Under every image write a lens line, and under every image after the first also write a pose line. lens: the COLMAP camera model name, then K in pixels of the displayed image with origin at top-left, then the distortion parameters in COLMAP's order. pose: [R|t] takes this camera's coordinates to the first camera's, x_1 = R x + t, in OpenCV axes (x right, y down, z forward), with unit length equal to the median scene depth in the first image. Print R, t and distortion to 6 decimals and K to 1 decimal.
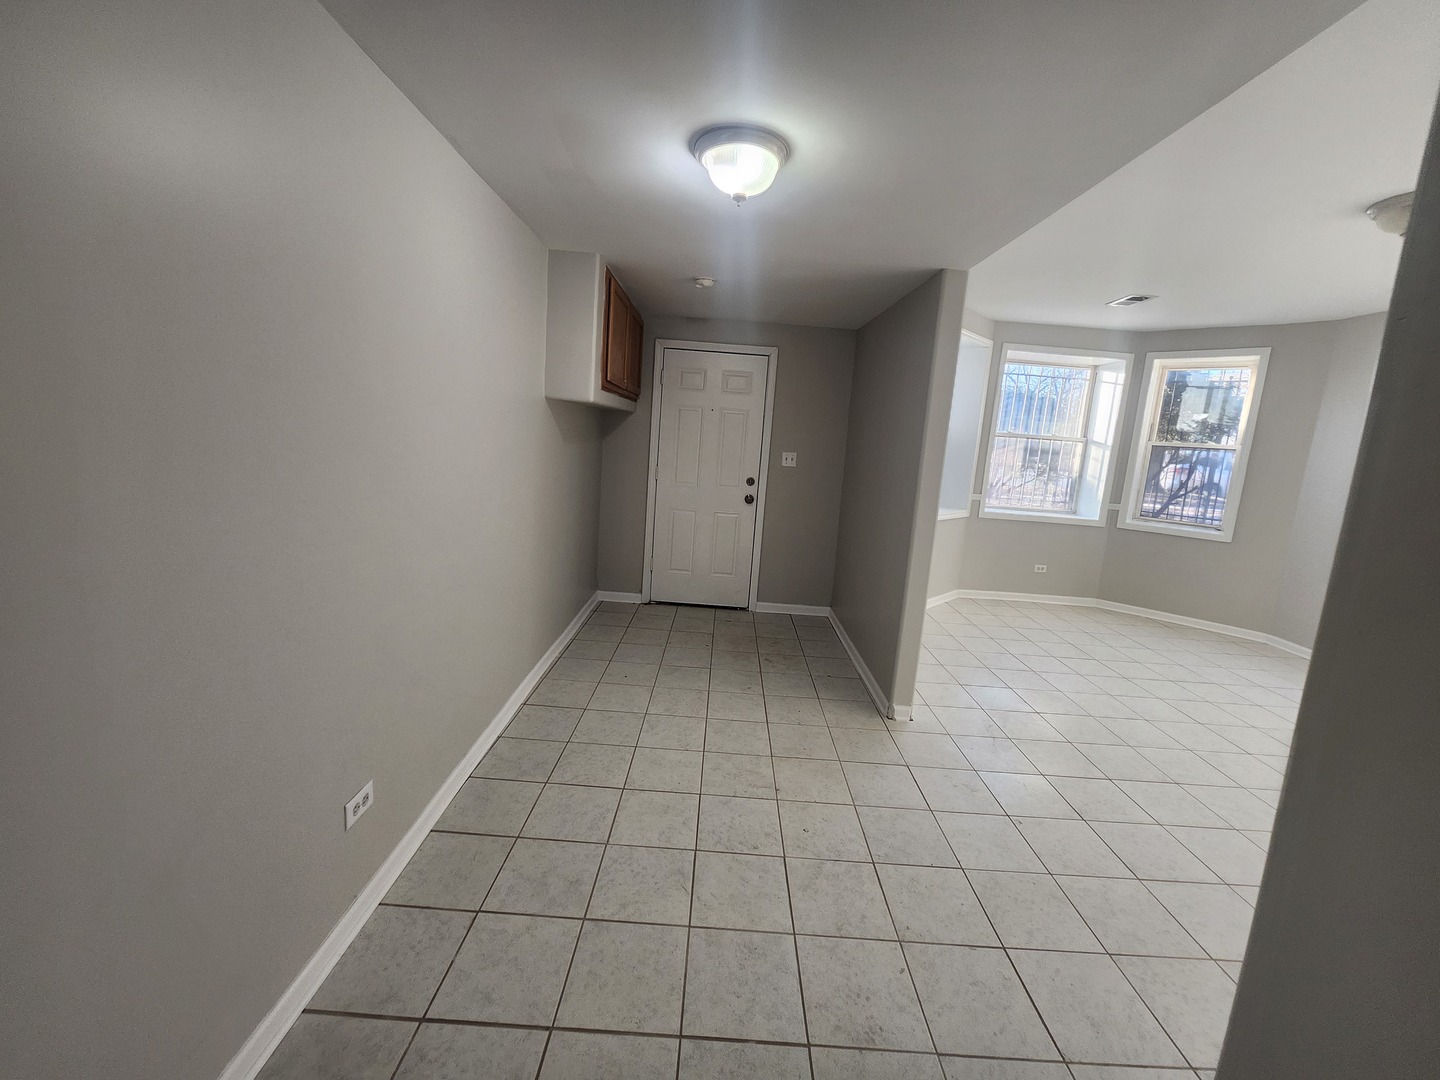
lens RADIAL K [[571.5, 0, 720.6], [0, 571.5, 533.8], [0, 0, 1]] dist [-0.007779, -0.000750]
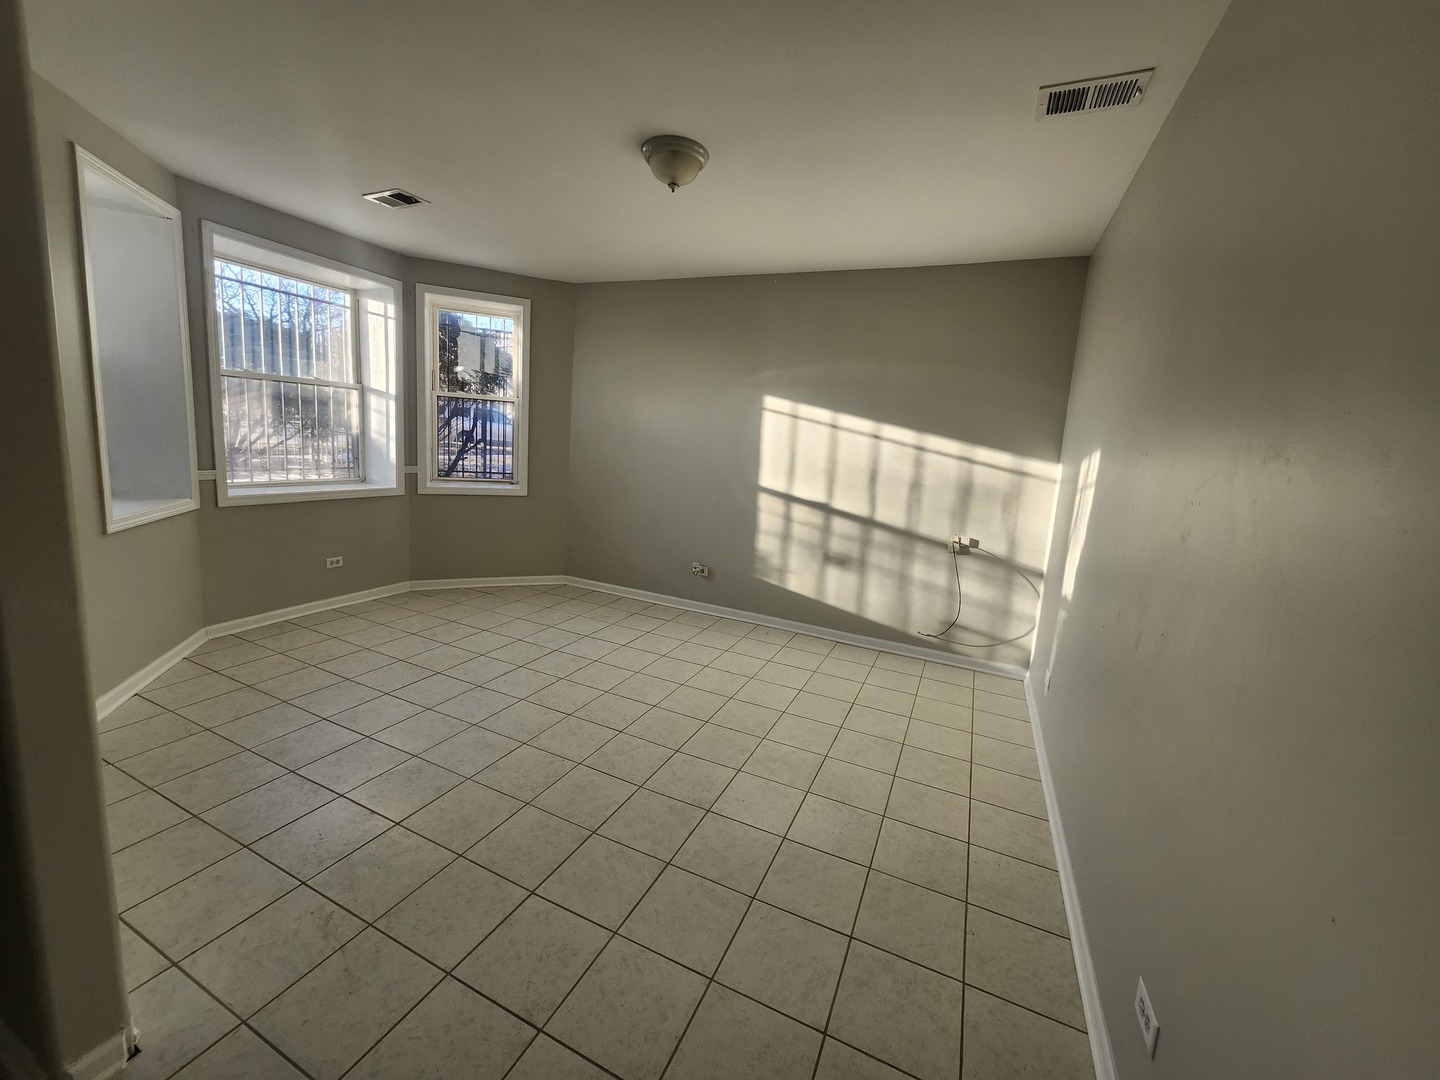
lens RADIAL K [[571.5, 0, 722.2], [0, 571.5, 522.5], [0, 0, 1]] dist [-0.007779, -0.000750]
pose [[0.411812, -0.170271, 0.895220, 0.120289], [0.111939, 0.984400, 0.135741, -0.033461], [-0.904368, 0.044310, 0.424448, 0.239315]]
